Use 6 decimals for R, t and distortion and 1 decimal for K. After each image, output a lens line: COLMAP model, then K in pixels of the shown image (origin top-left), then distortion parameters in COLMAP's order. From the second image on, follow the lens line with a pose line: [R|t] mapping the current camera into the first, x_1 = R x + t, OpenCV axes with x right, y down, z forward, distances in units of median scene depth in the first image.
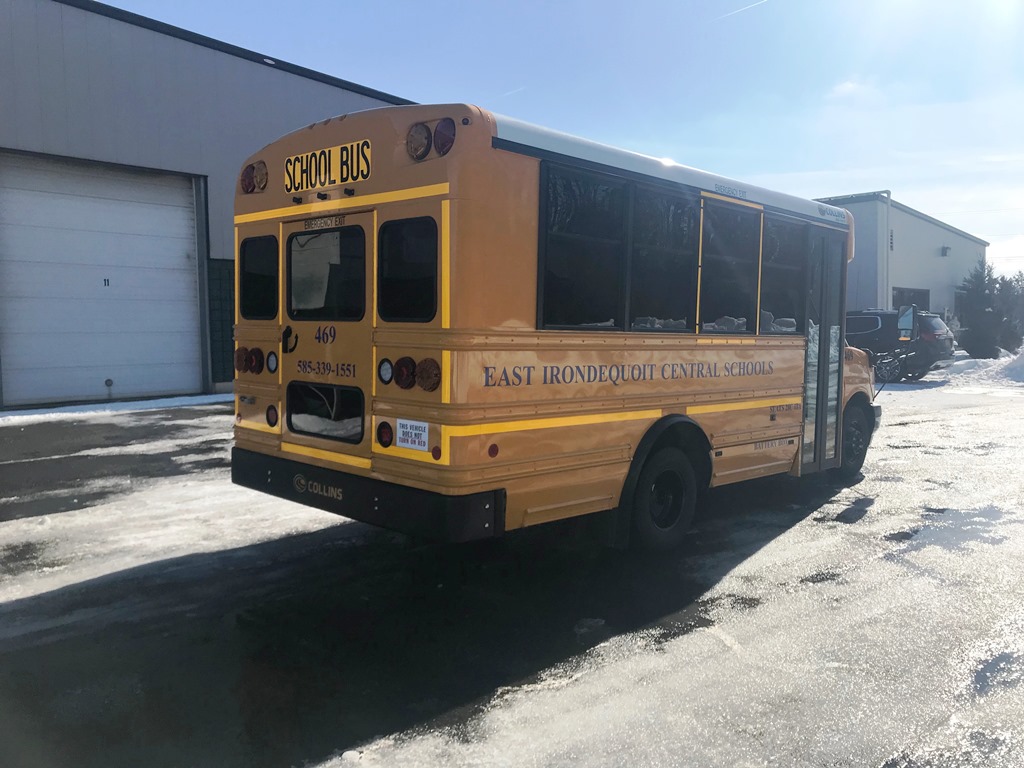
lens RADIAL K [[836.0, 0, 512.0], [0, 836.0, 384.0], [0, 0, 1]] dist [0.064001, -0.140389]
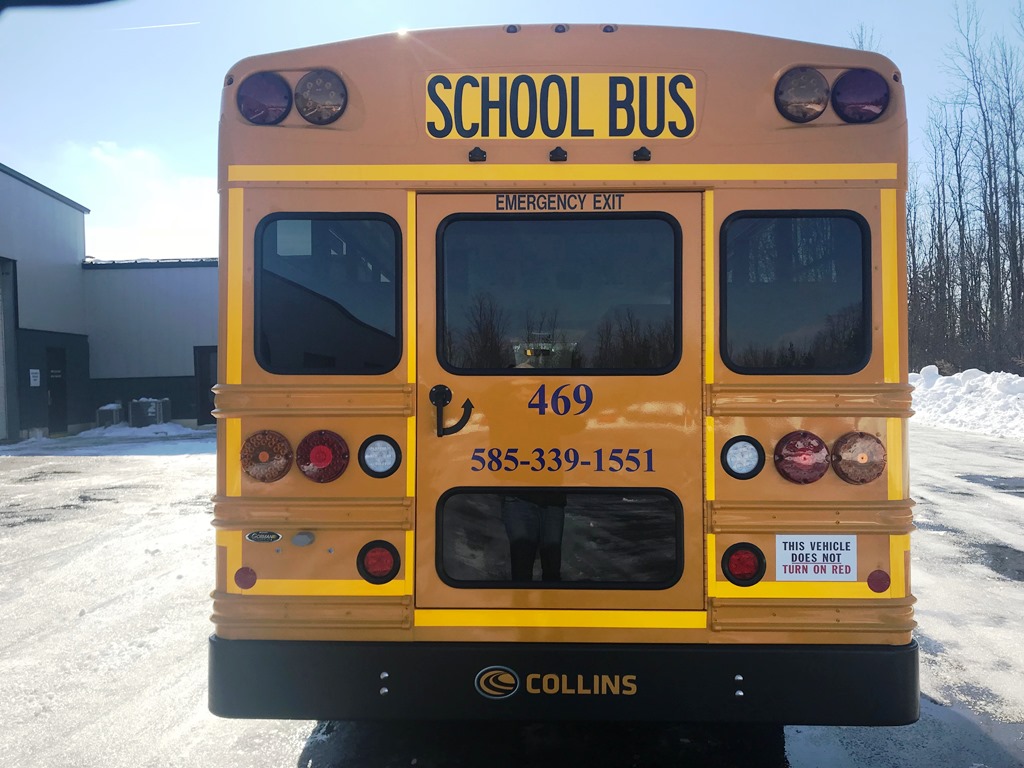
lens RADIAL K [[836.0, 0, 512.0], [0, 836.0, 384.0], [0, 0, 1]] dist [0.064001, -0.140389]
pose [[0.730182, -0.004883, 0.683235, -0.636070], [0.056404, 0.996992, -0.053155, -0.041902], [-0.680920, 0.077350, 0.728261, 0.625252]]
